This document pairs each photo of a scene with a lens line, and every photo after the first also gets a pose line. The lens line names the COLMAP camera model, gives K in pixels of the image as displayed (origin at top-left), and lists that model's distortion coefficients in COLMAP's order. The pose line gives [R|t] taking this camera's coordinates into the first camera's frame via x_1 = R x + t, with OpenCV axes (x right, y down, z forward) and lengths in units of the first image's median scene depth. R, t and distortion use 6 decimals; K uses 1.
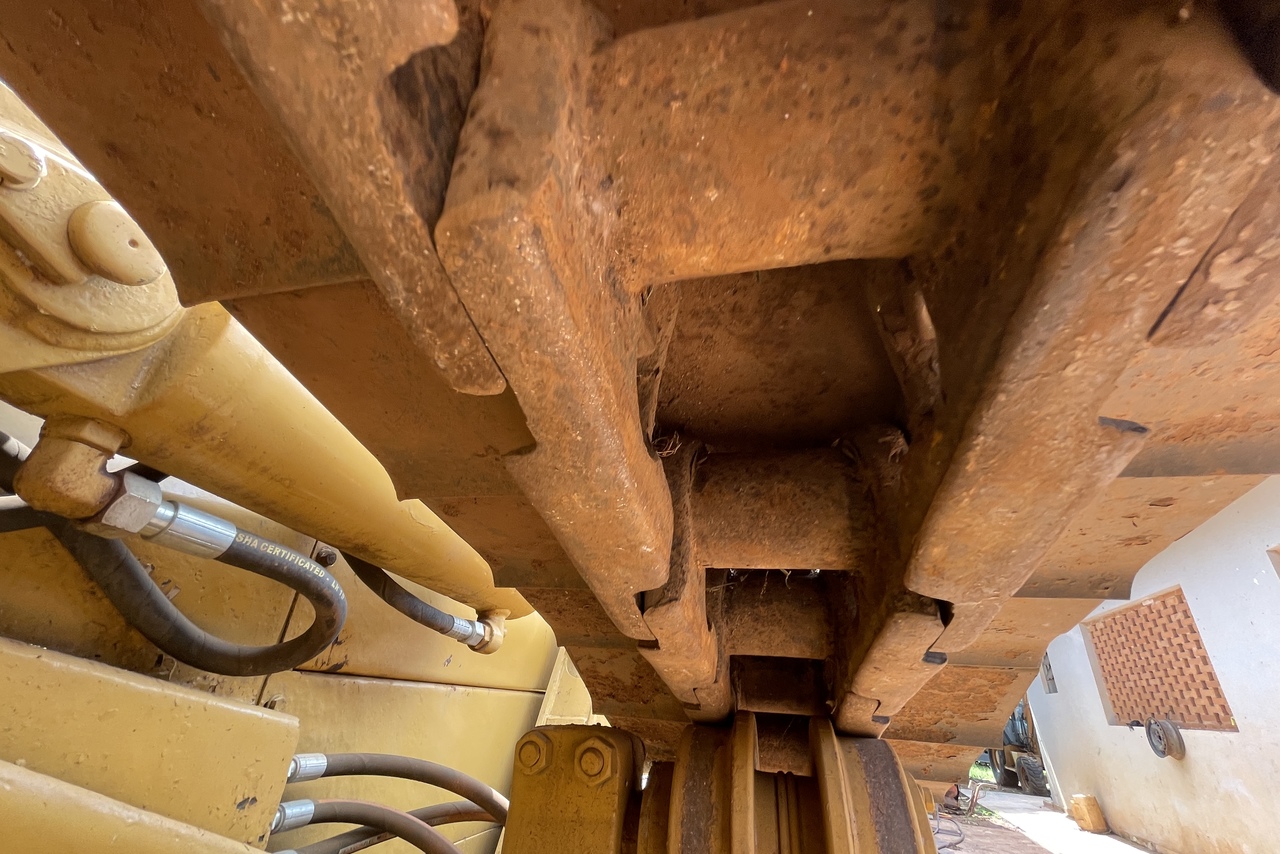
lens RADIAL K [[514.9, 0, 640.0], [0, 514.9, 427.0], [0, 0, 1]] dist [-0.001431, -0.000455]
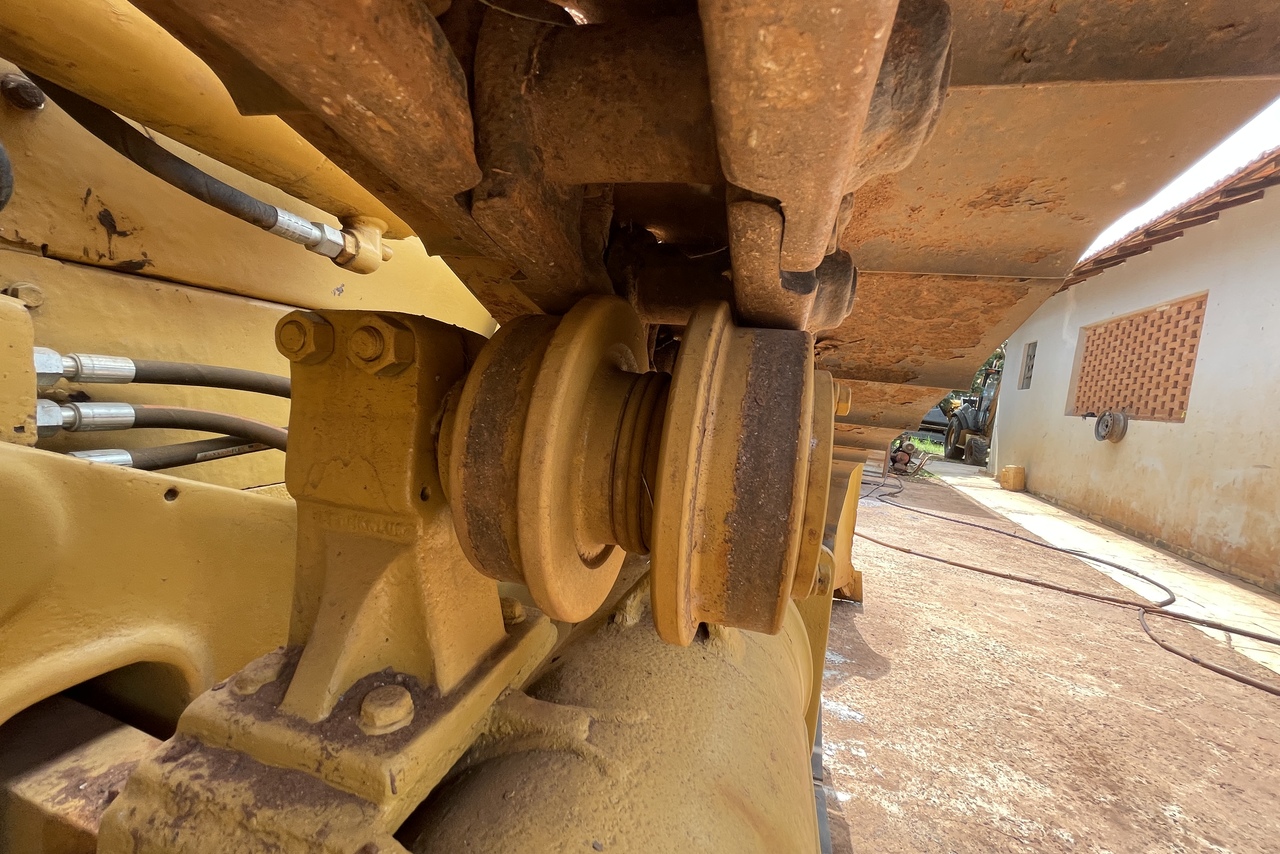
lens RADIAL K [[514.9, 0, 640.0], [0, 514.9, 427.0], [0, 0, 1]] dist [-0.001431, -0.000455]
pose [[0.999364, 0.031722, -0.016272, 0.159671], [-0.018062, 0.843986, 0.536060, 0.207962], [0.030738, -0.535426, 0.844023, 0.208764]]
